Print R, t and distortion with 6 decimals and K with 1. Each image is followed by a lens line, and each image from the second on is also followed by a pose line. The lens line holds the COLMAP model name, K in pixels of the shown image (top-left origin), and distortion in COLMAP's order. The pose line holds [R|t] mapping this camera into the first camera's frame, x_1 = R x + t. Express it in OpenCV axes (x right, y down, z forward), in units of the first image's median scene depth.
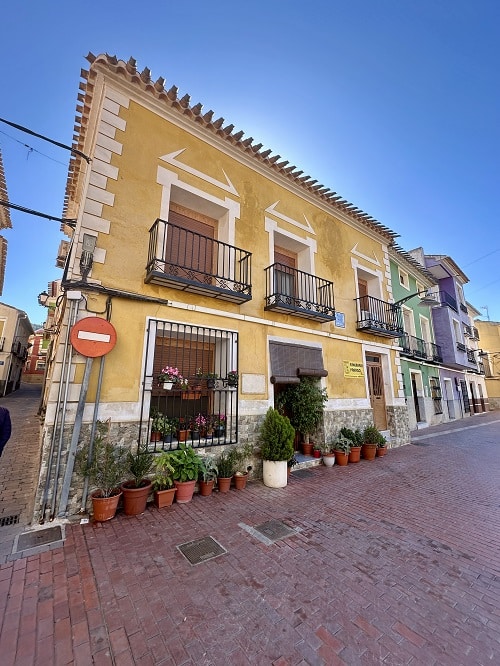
lens RADIAL K [[267.5, 0, 250.6], [0, 267.5, 333.9], [0, 0, 1]] dist [-0.000707, 0.000019]
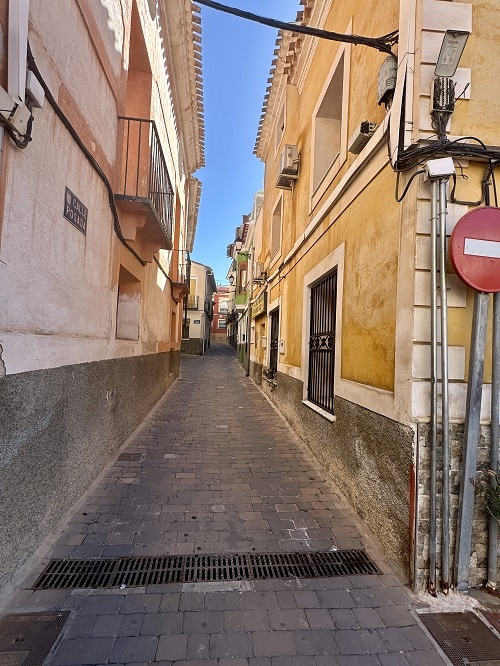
lens RADIAL K [[327.2, 0, 250.0], [0, 327.2, 334.2], [0, 0, 1]] dist [0.004210, 0.000531]
pose [[0.856403, 0.001637, -0.516305, -0.613496], [0.076584, 0.988530, 0.130166, 0.048393], [0.510596, -0.151016, 0.846455, 0.253527]]
